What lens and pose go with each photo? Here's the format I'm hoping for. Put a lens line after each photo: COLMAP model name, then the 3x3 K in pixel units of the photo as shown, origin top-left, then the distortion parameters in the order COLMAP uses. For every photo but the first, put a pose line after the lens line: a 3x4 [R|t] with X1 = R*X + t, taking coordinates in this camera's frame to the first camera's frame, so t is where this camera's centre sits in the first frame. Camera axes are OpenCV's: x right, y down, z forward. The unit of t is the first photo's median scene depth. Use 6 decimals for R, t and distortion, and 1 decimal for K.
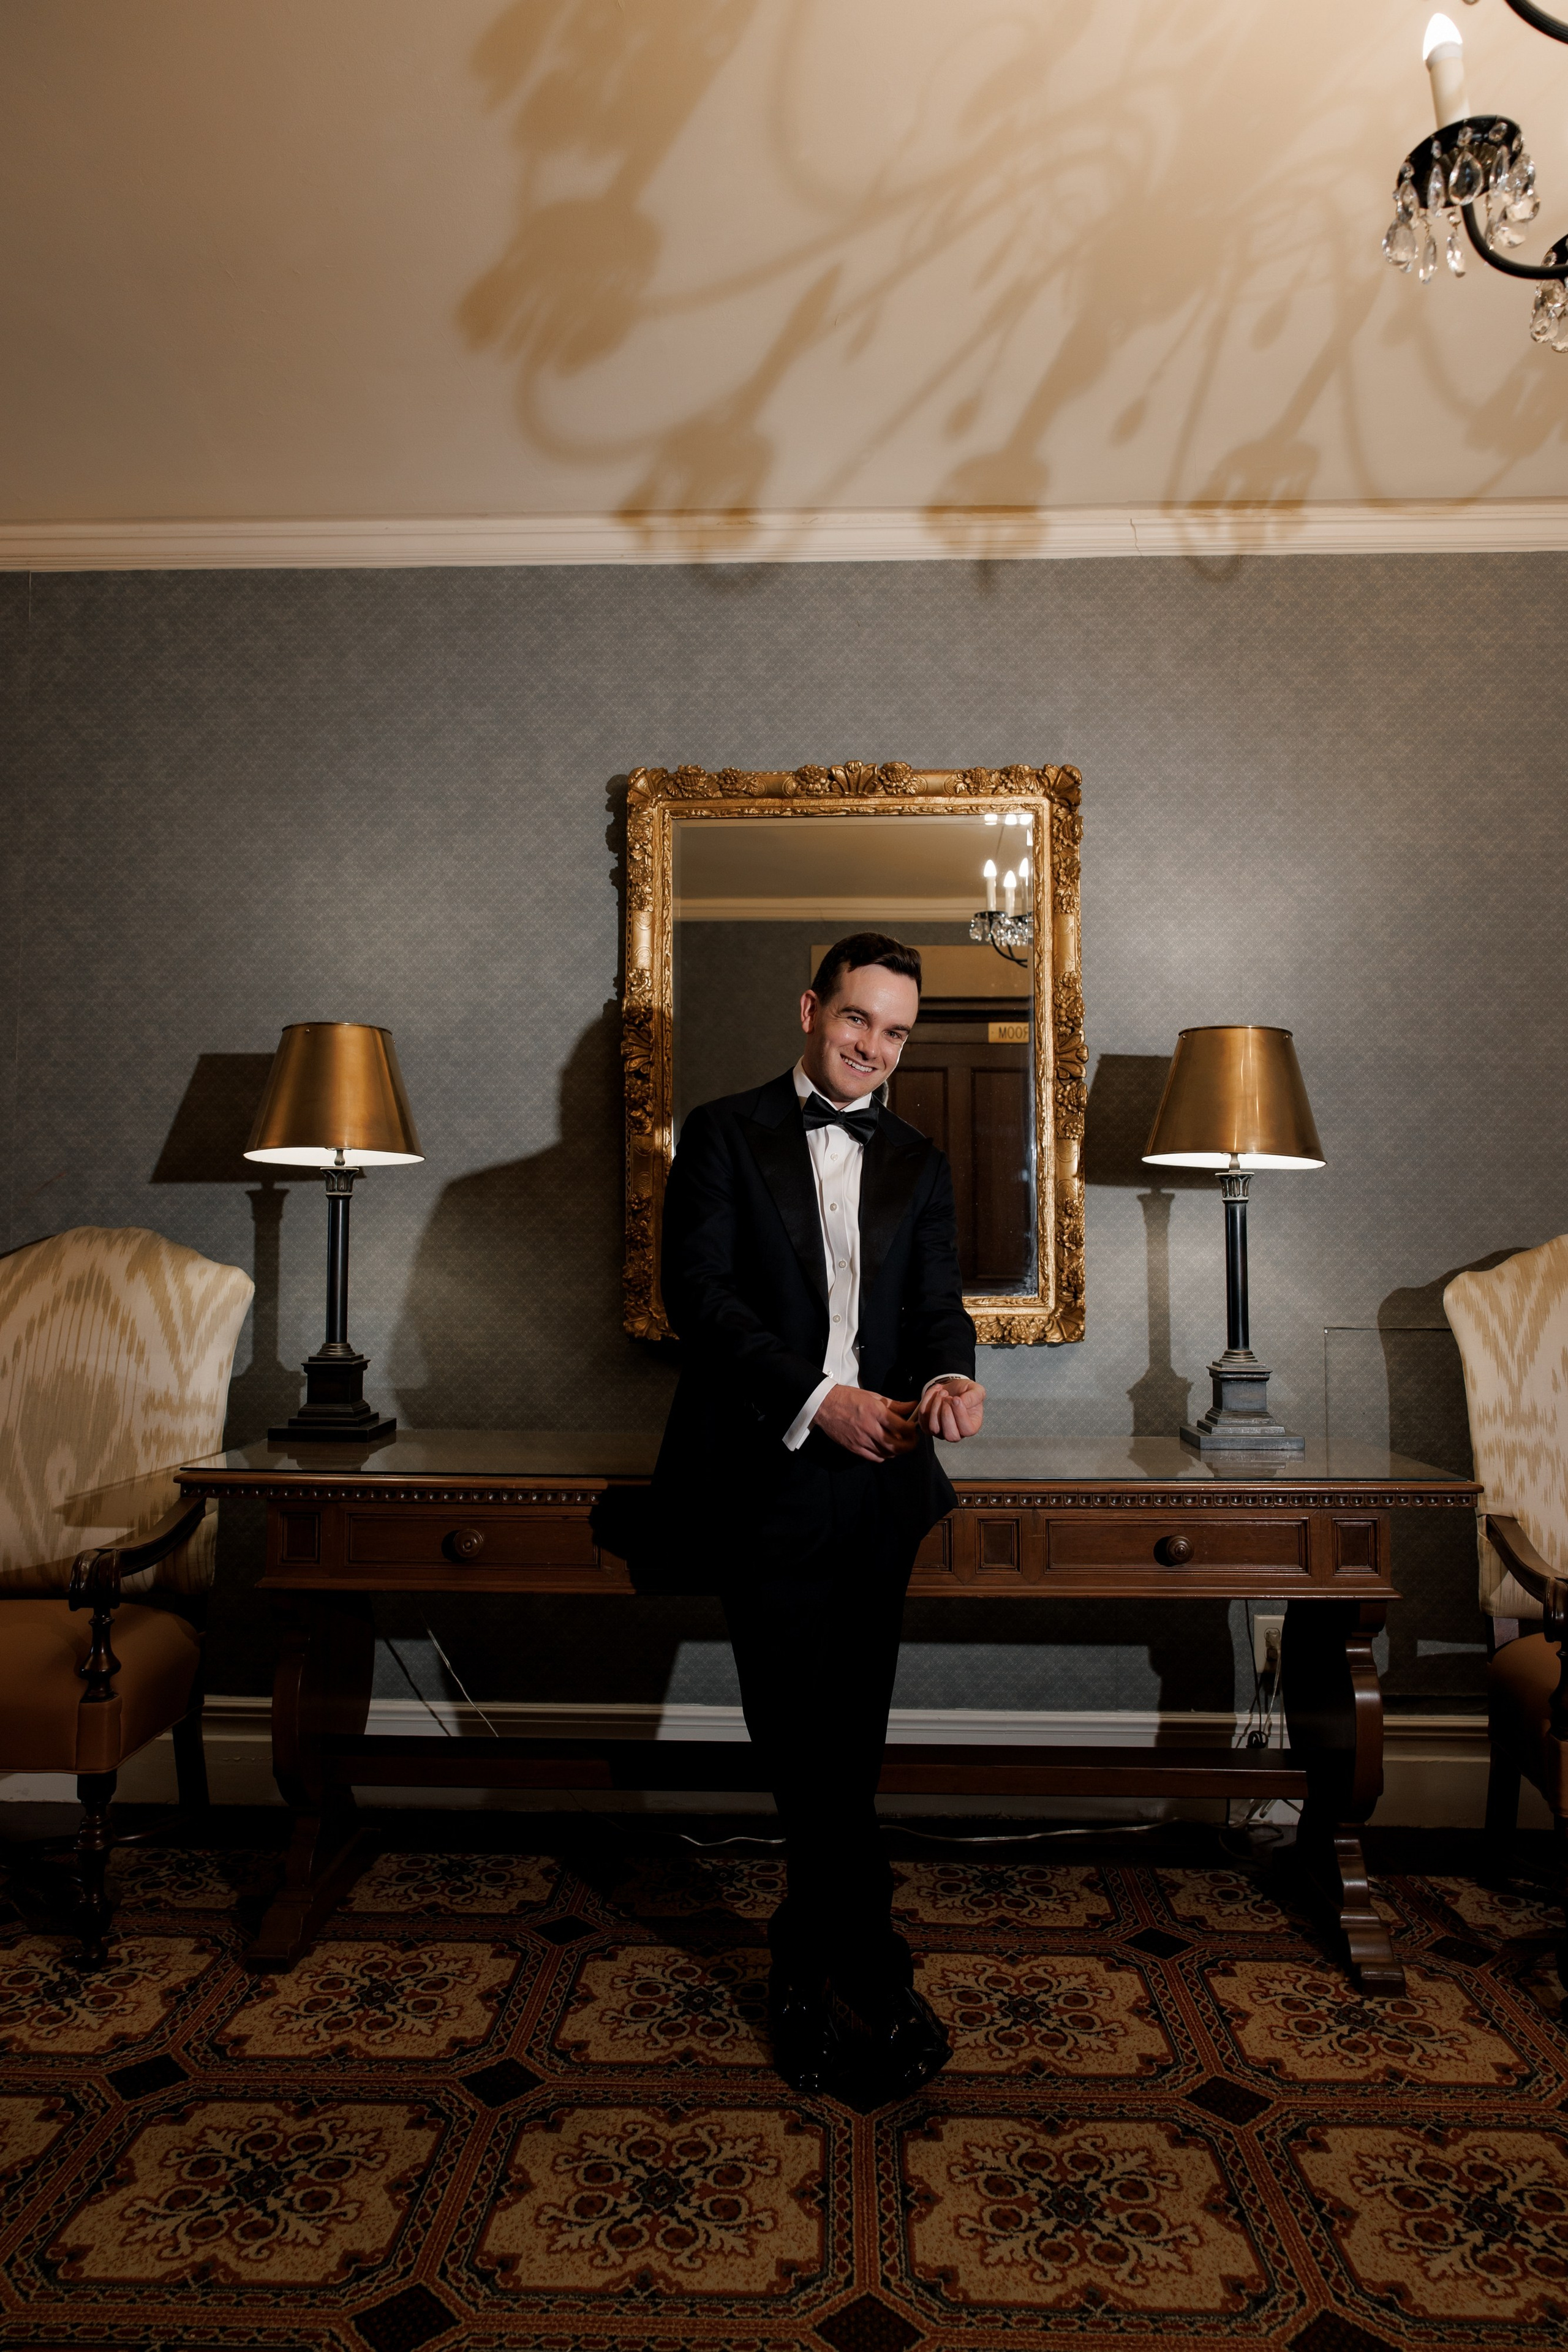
lens RADIAL K [[1674.0, 0, 795.5], [0, 1674.0, 1158.4], [0, 0, 1]] dist [-0.037355, 0.015025]
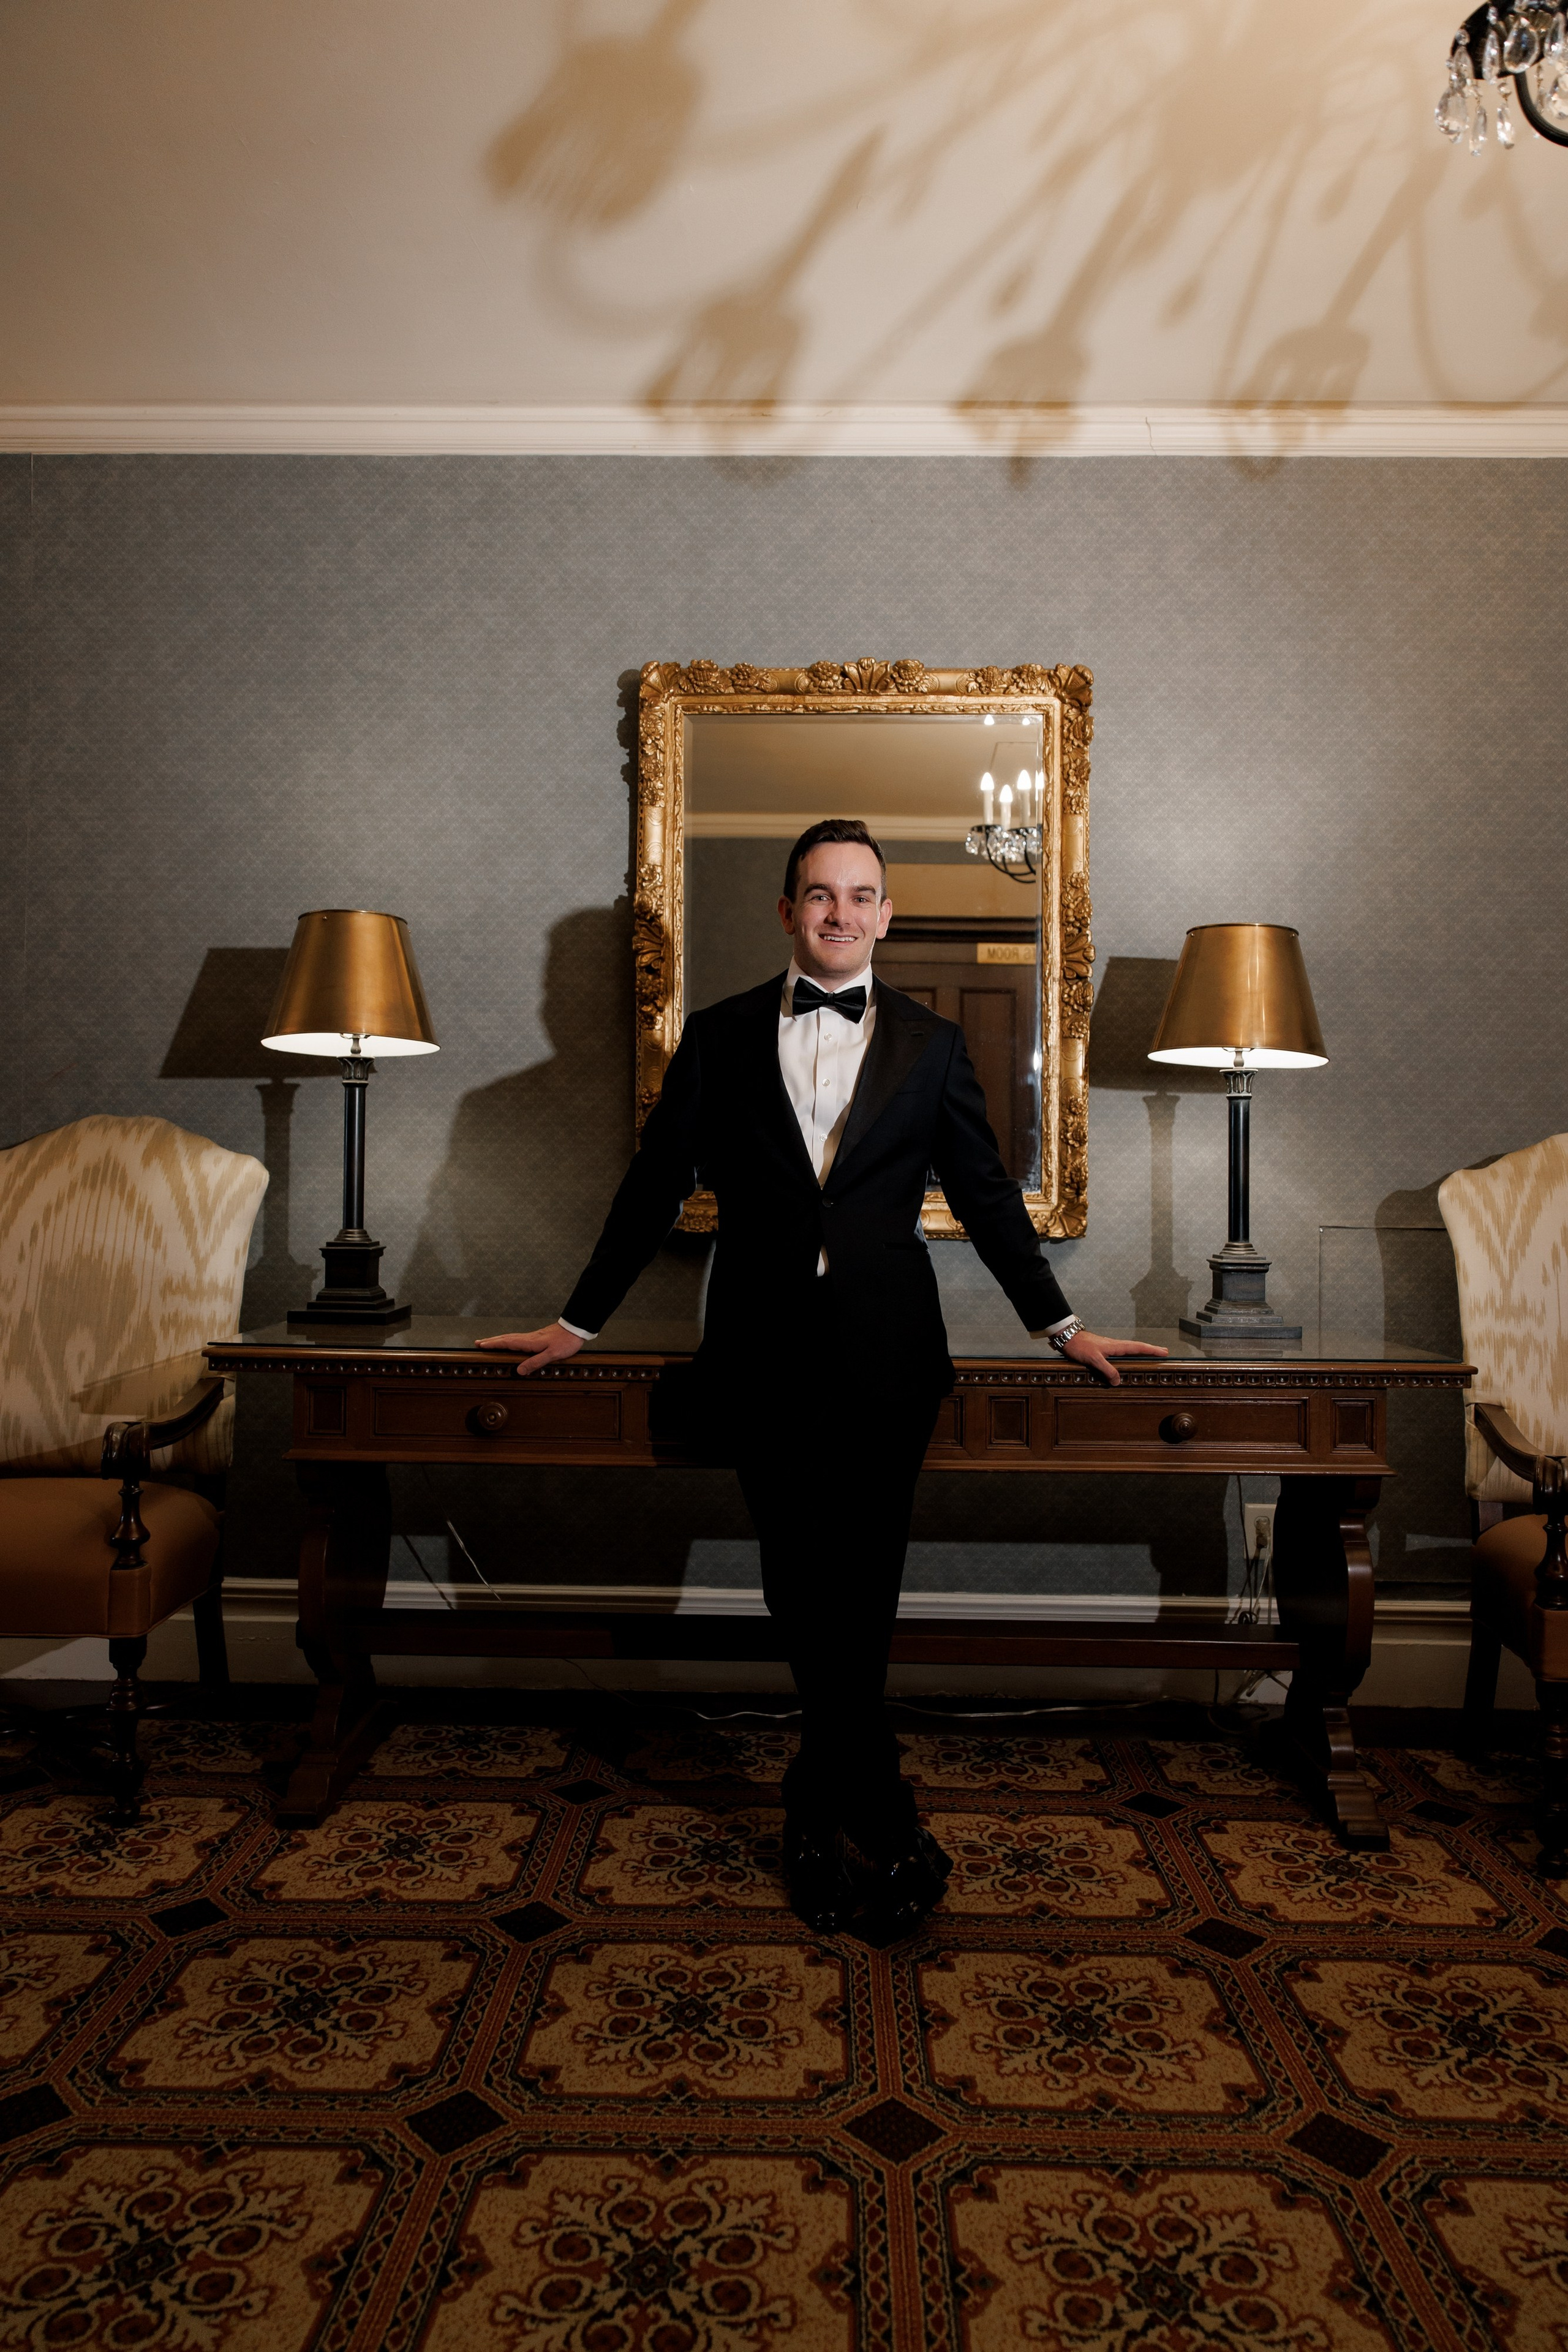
lens RADIAL K [[1674.0, 0, 797.8], [0, 1674.0, 1181.1], [0, 0, 1]] dist [-0.037355, 0.015025]
pose [[0.999813, 0.009347, 0.016944, -0.020290], [-0.010250, 0.998490, 0.053974, 0.021741], [-0.016414, -0.054138, 0.998399, -0.014940]]
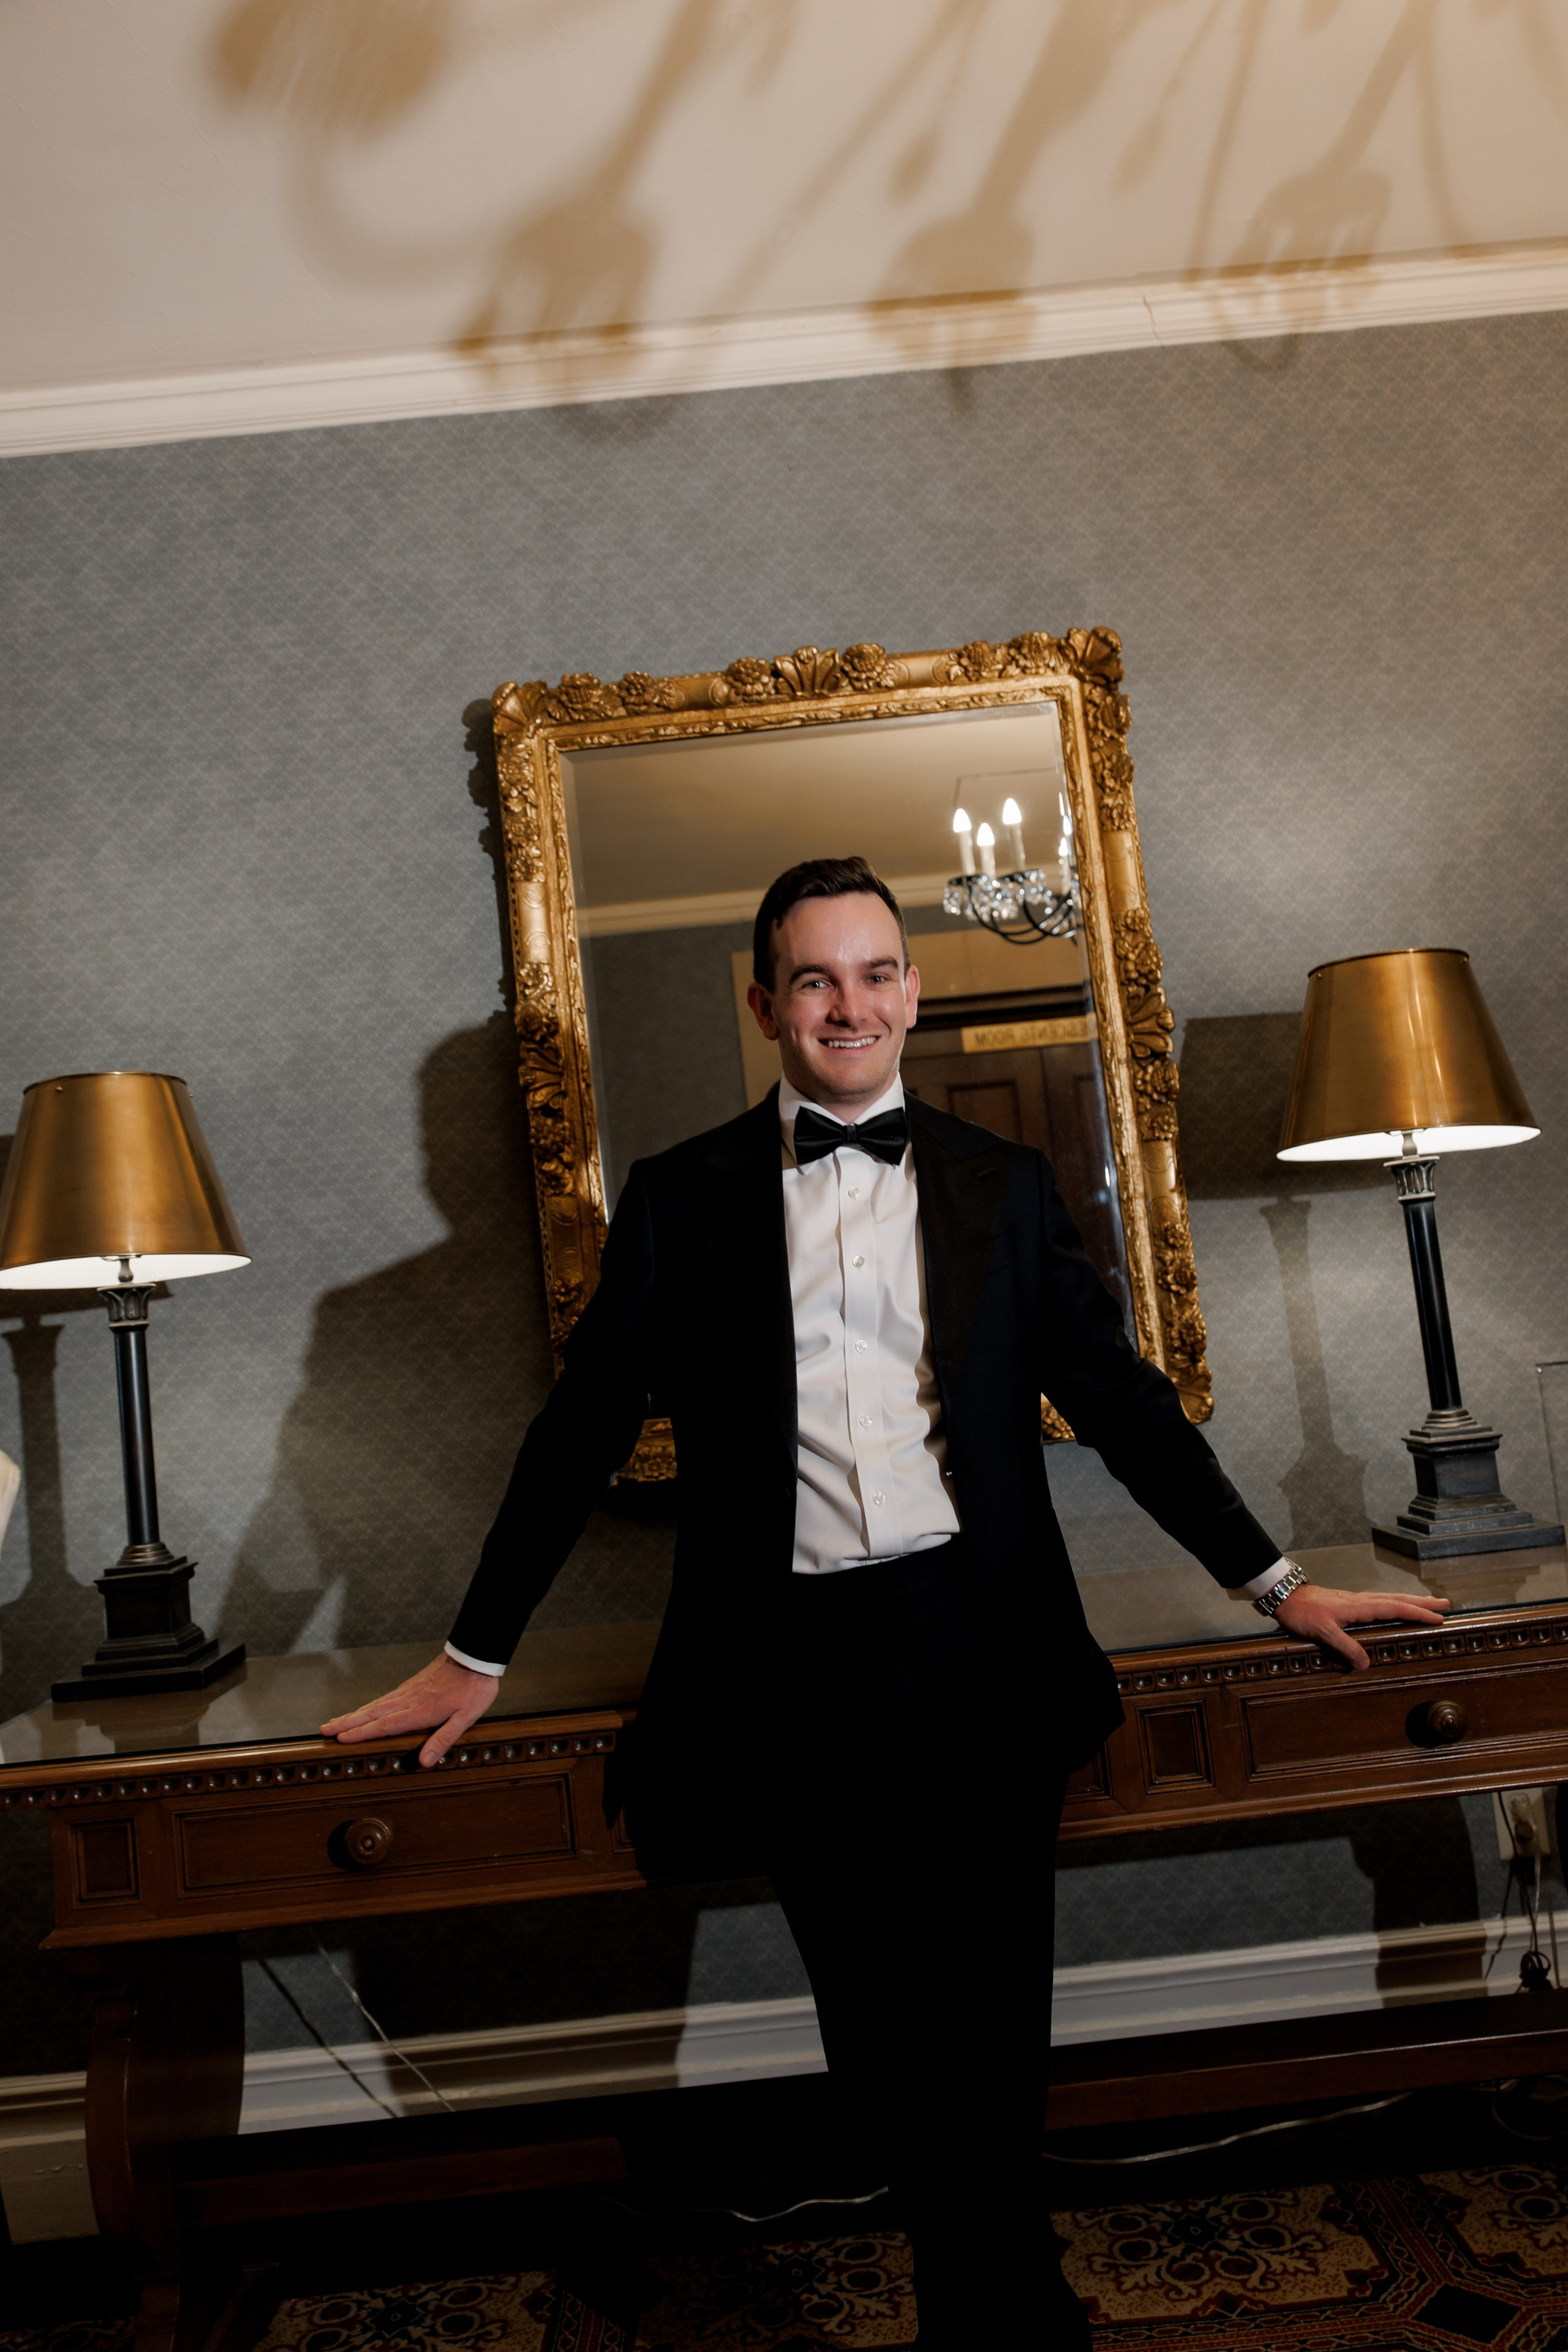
lens RADIAL K [[1952.8, 0, 817.1], [0, 1952.8, 1139.7], [0, 0, 1]] dist [-0.056944, 0.037060]
pose [[0.993212, -0.100200, 0.059073, -0.030626], [0.102708, 0.993864, -0.041062, 0.007231], [-0.054596, 0.046850, 0.997409, 0.174947]]
